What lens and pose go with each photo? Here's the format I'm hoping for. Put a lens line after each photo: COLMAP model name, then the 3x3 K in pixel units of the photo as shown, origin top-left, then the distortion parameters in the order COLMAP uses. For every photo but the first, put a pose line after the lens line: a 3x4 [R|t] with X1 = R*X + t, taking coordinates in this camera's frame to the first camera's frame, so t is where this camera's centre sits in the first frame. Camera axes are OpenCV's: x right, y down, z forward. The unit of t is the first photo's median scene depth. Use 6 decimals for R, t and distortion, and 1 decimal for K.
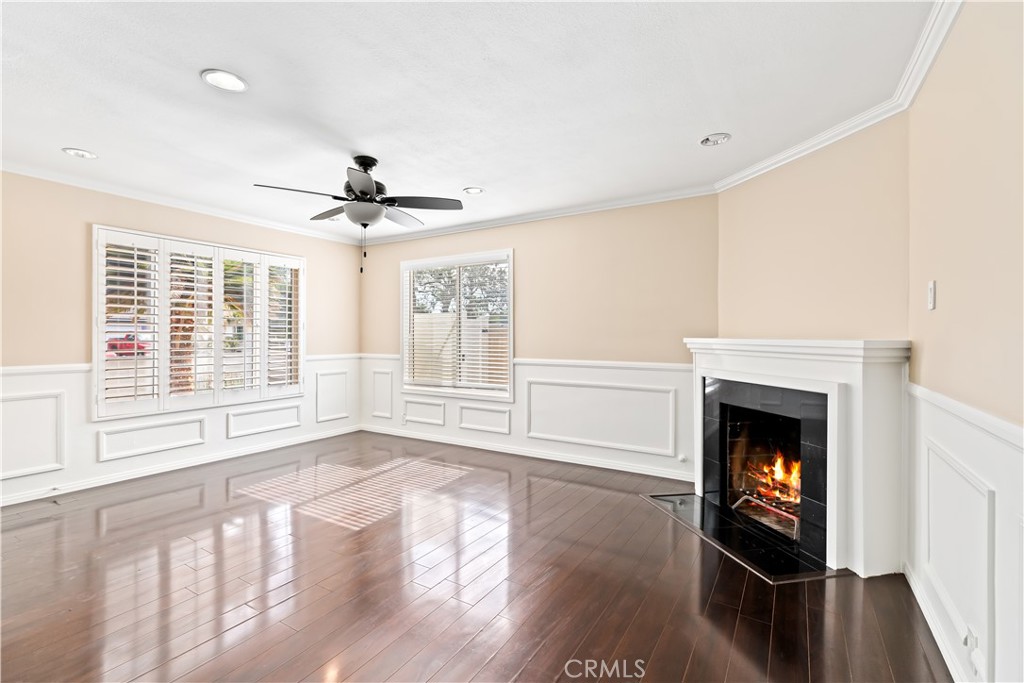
lens RADIAL K [[457.5, 0, 510.4], [0, 457.5, 335.7], [0, 0, 1]] dist [0.001717, 0.000673]
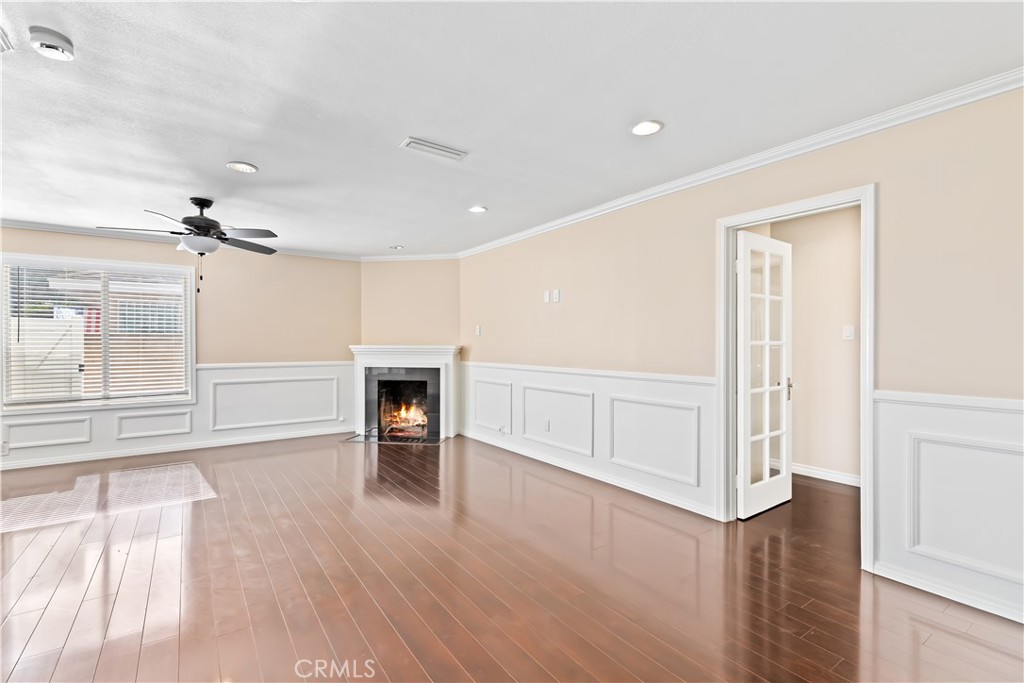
lens RADIAL K [[457.5, 0, 514.3], [0, 457.5, 337.8], [0, 0, 1]] dist [0.001717, 0.000673]
pose [[0.376674, 0.011523, 0.926274, -0.952505], [-0.001335, 0.999928, -0.011897, -0.003697], [-0.926345, 0.003245, 0.376663, -0.192927]]
